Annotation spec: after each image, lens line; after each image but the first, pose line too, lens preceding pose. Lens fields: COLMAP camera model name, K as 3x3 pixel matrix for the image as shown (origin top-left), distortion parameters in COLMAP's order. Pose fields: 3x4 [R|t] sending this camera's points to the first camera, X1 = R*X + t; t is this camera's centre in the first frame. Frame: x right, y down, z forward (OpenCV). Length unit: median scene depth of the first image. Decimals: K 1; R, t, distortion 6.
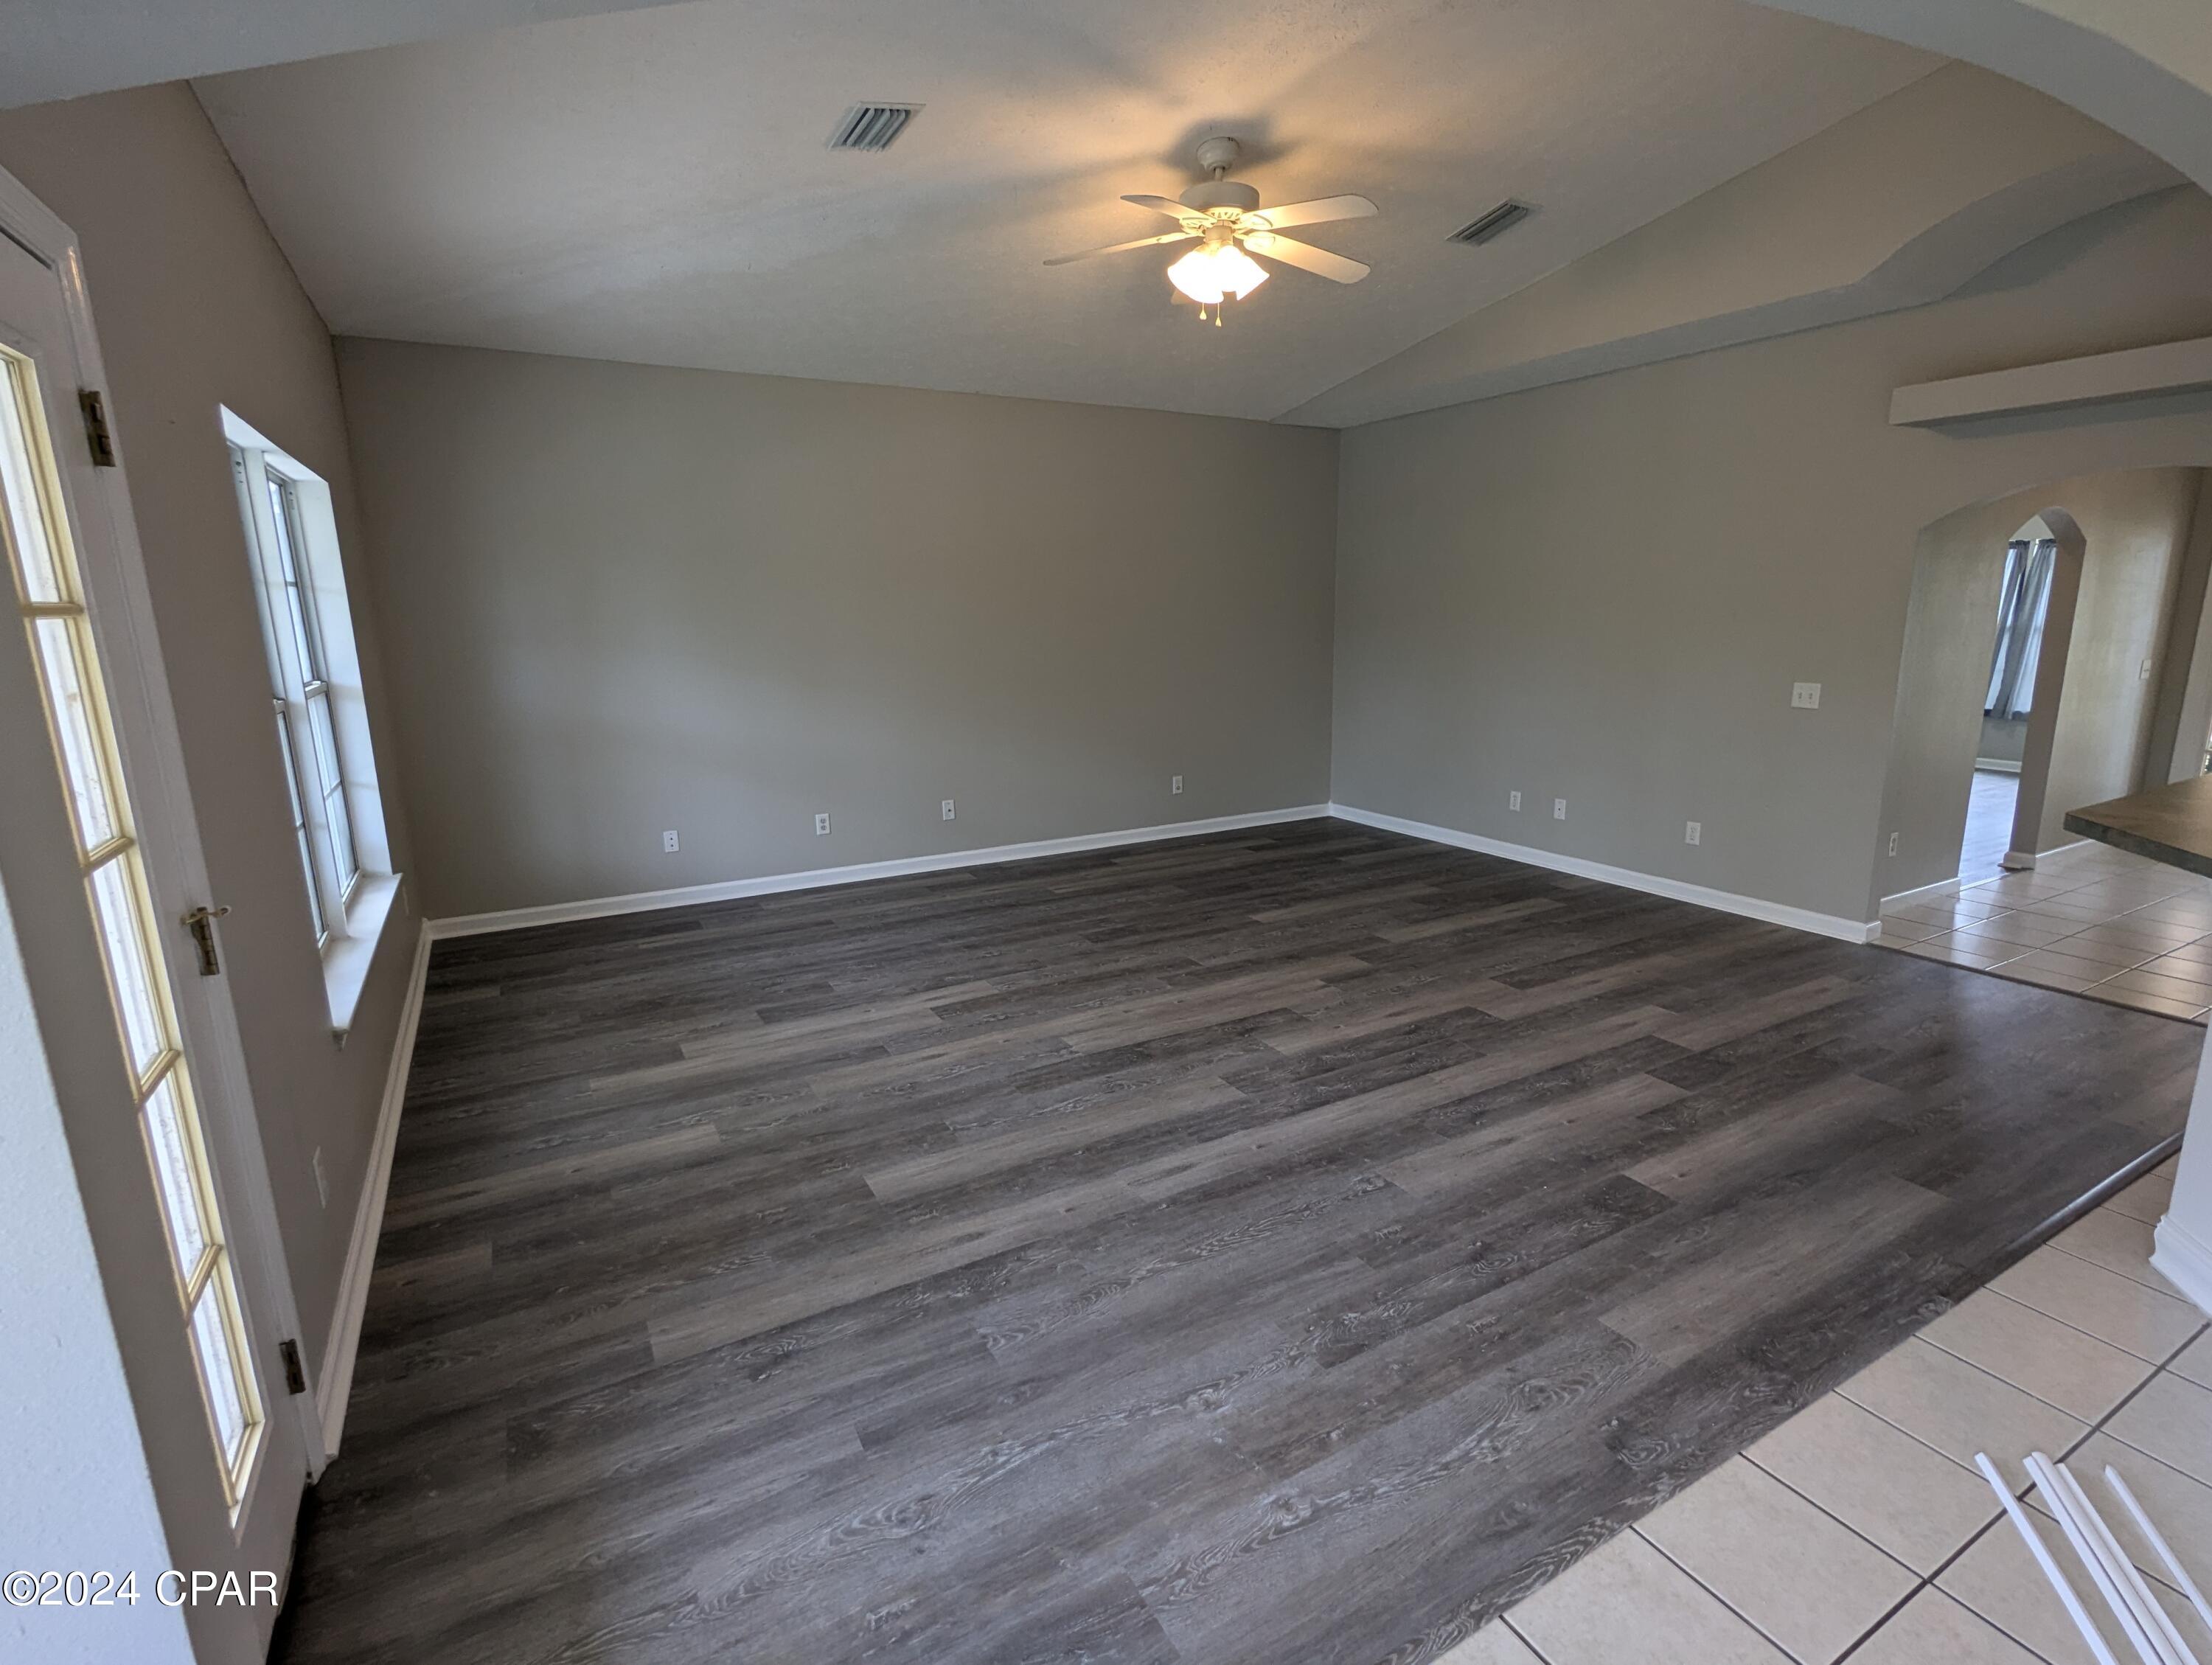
lens RADIAL K [[1053.1, 0, 1109.7], [0, 1053.1, 840.9], [0, 0, 1]] dist [-0.002043, 0.001691]
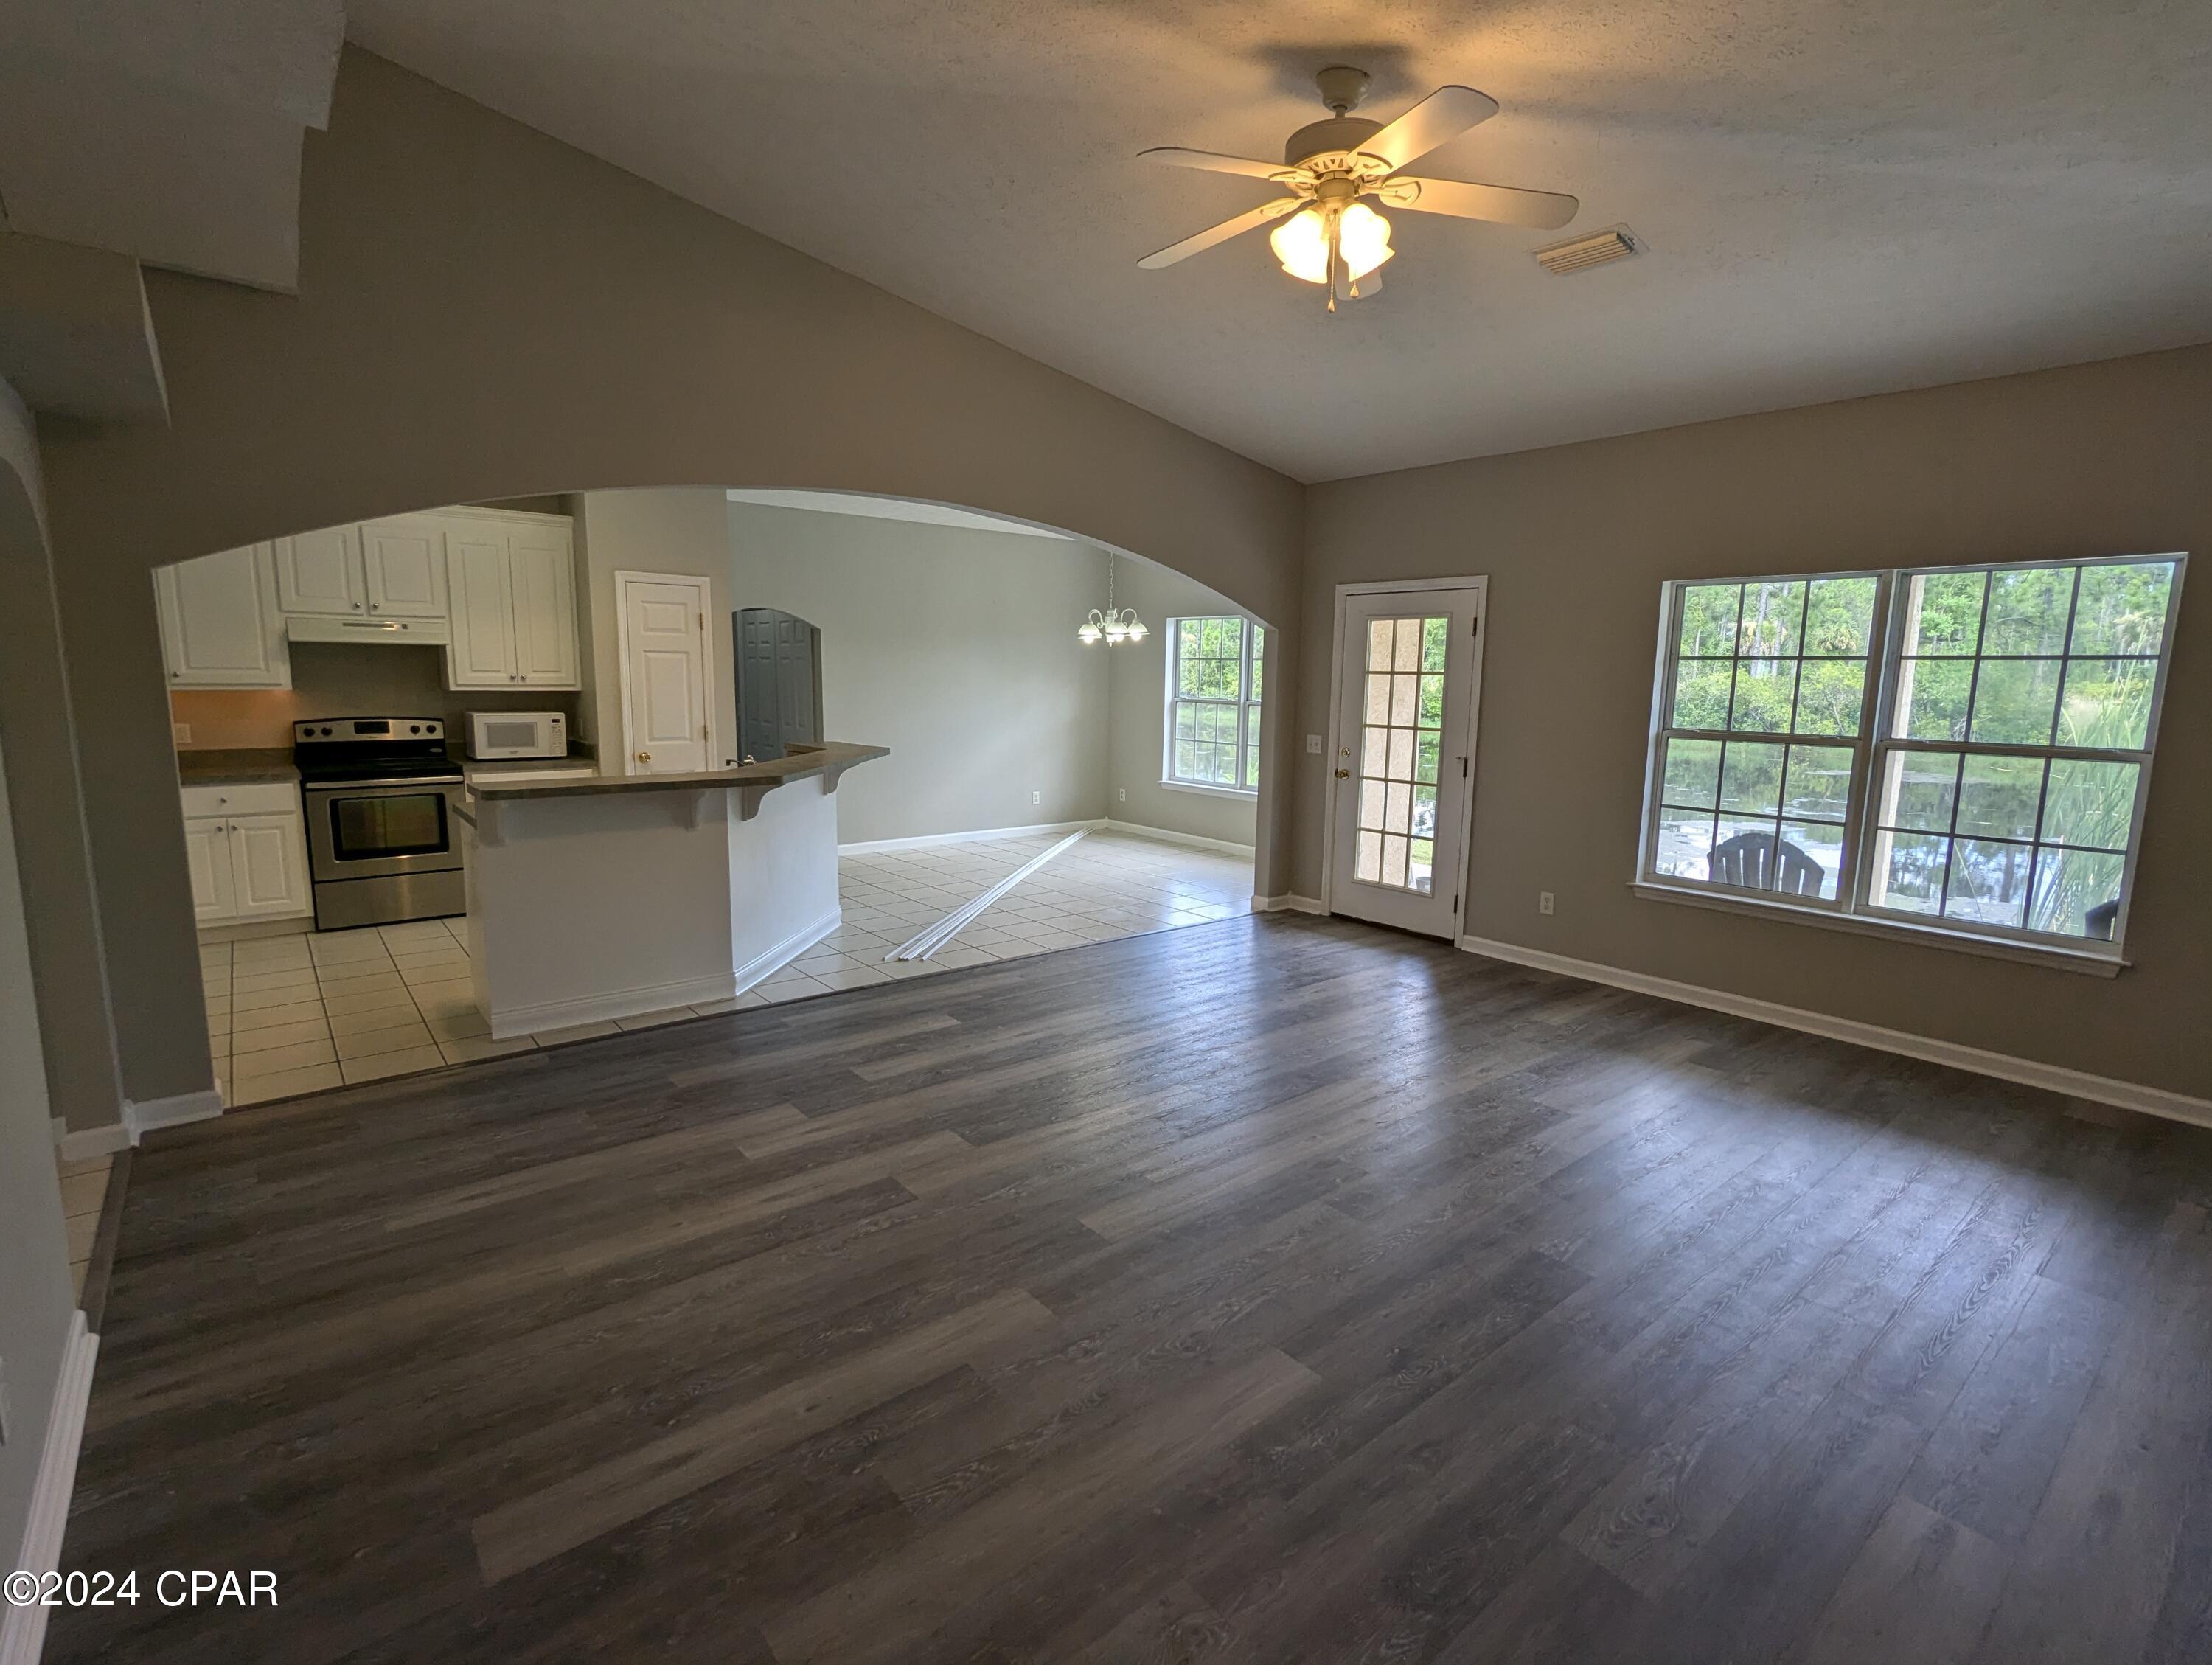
lens RADIAL K [[1053.1, 0, 1108.6], [0, 1053.1, 827.5], [0, 0, 1]] dist [-0.002043, 0.001691]
pose [[-0.986114, 0.018300, -0.165056, 0.365691], [-0.042555, 0.932878, 0.357670, -0.376100], [0.160522, 0.359727, -0.919146, 1.666004]]
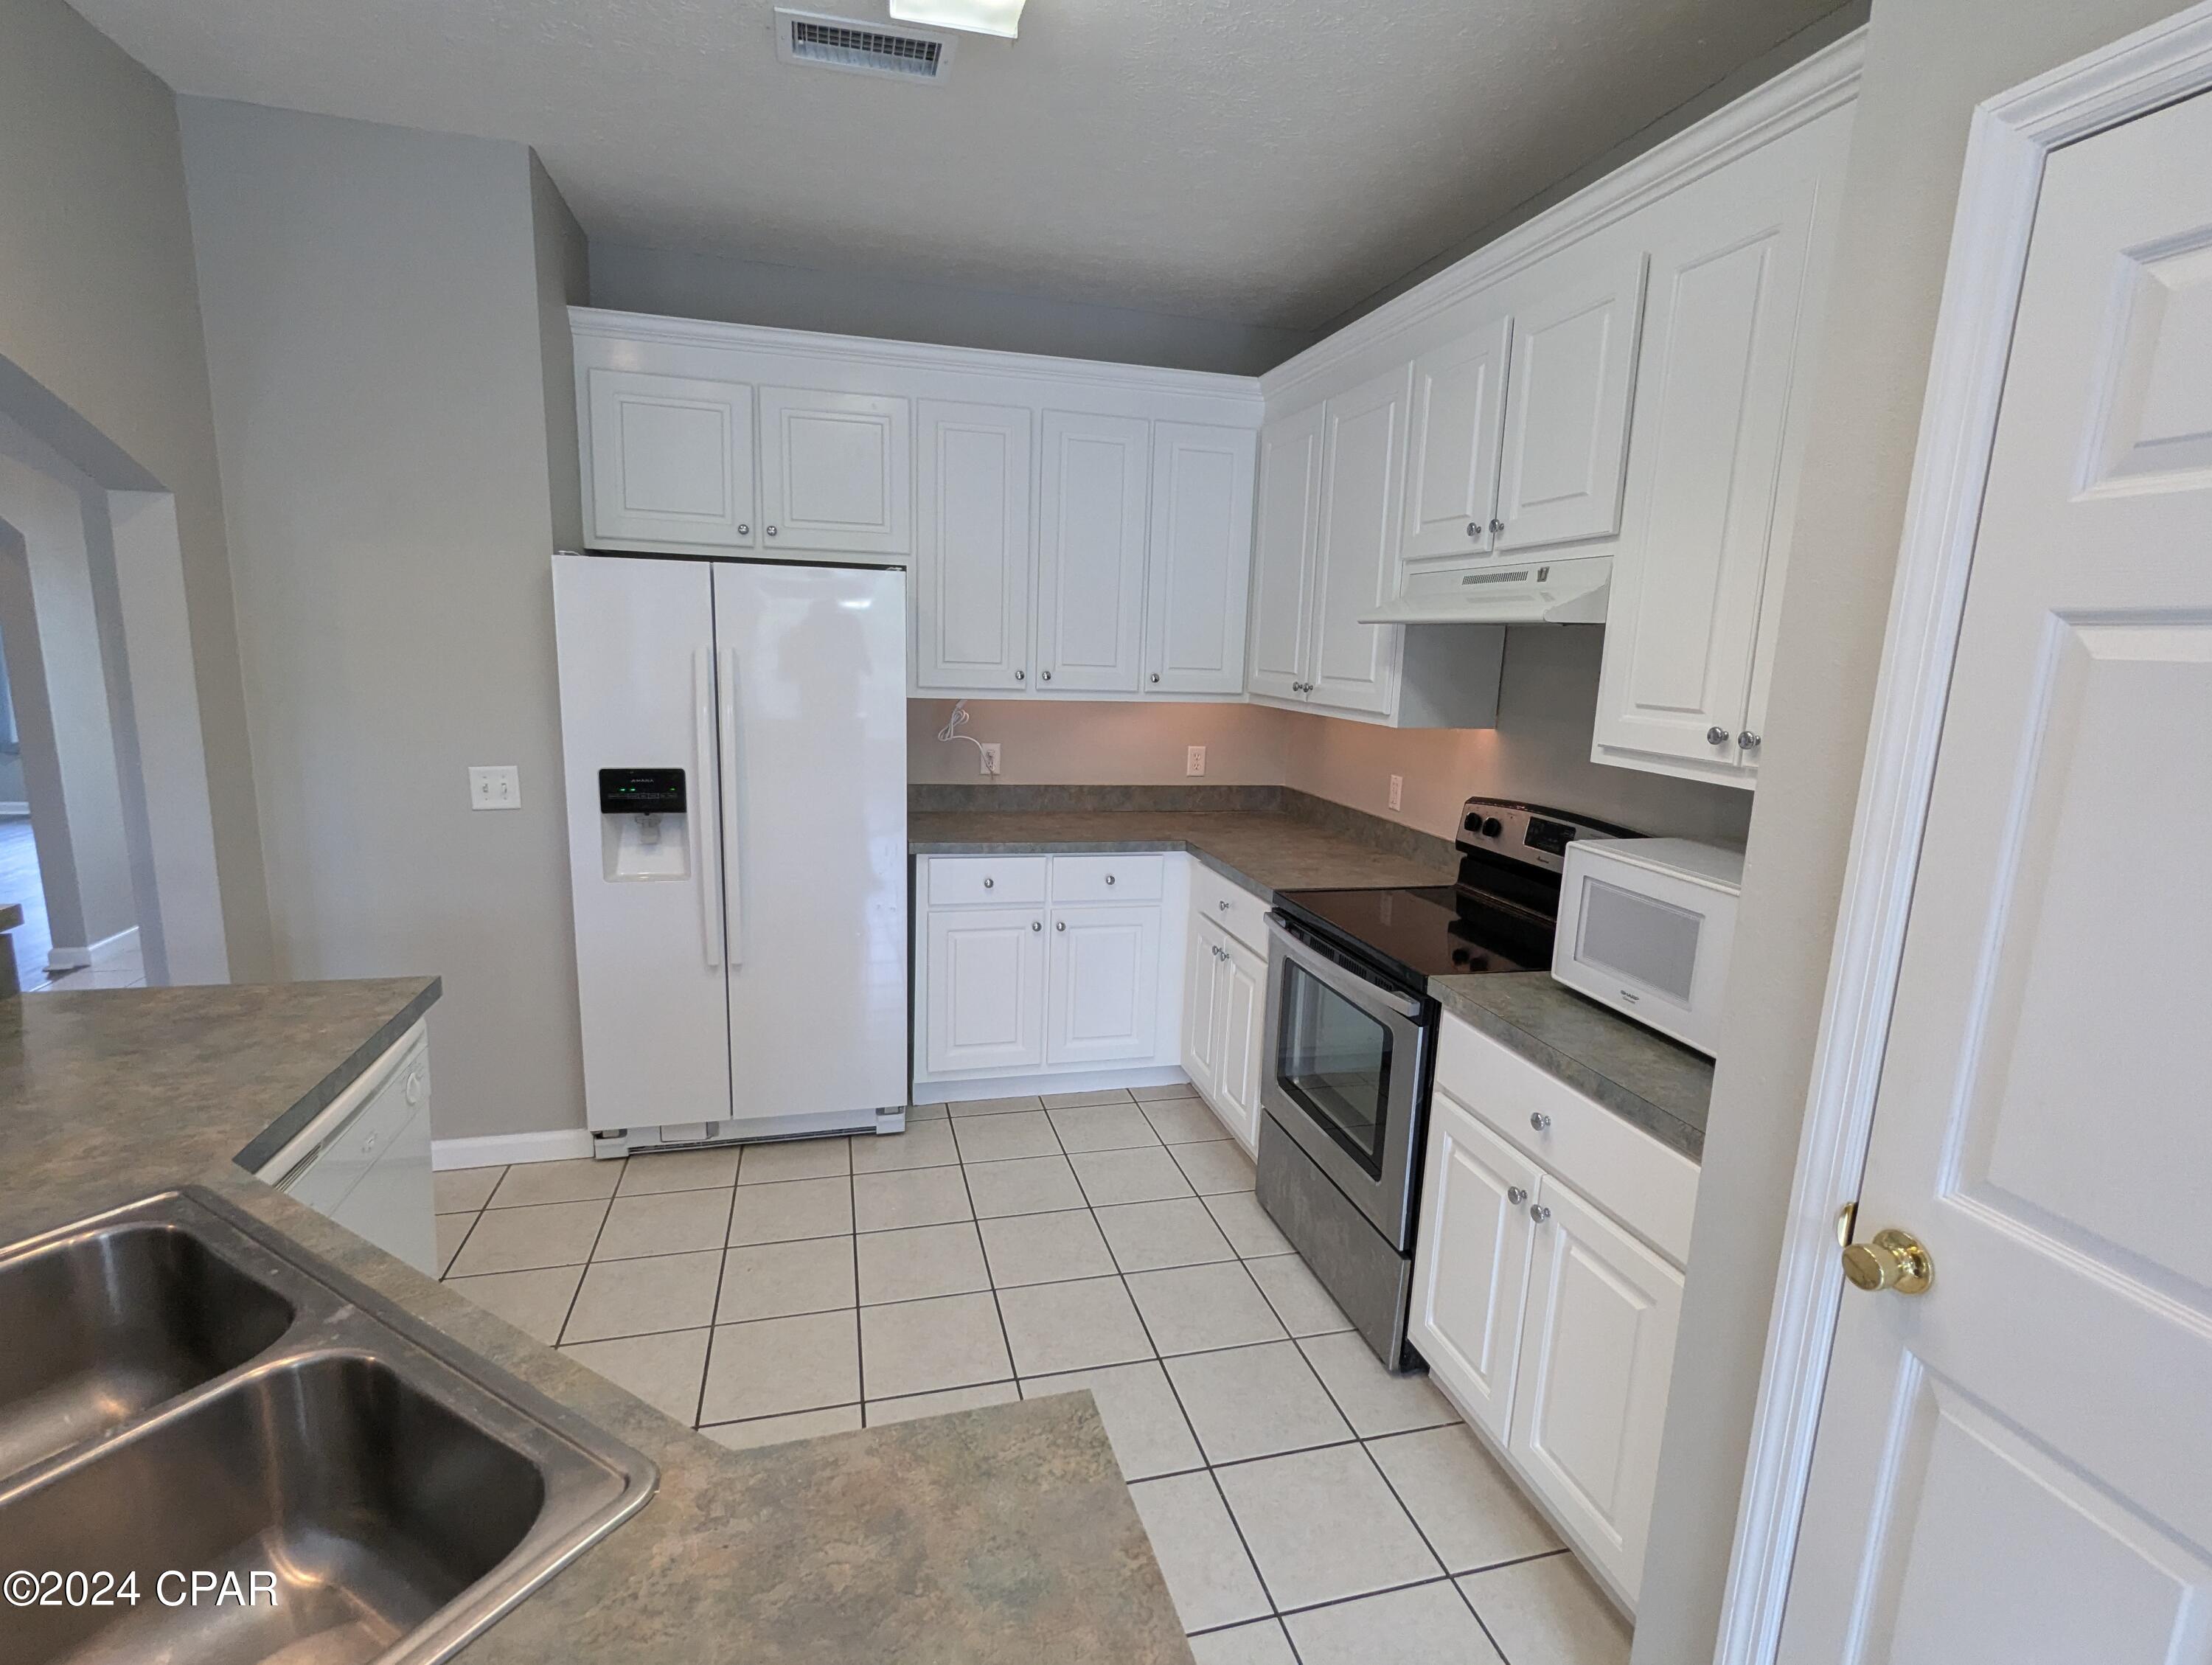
lens RADIAL K [[1053.1, 0, 1108.9], [0, 1053.1, 835.5], [0, 0, 1]] dist [-0.002043, 0.001691]
pose [[0.258090, -0.157308, 0.953228, 0.511996], [0.174531, 0.978013, 0.114143, -0.033854], [-0.950226, 0.136909, 0.279870, 0.102834]]
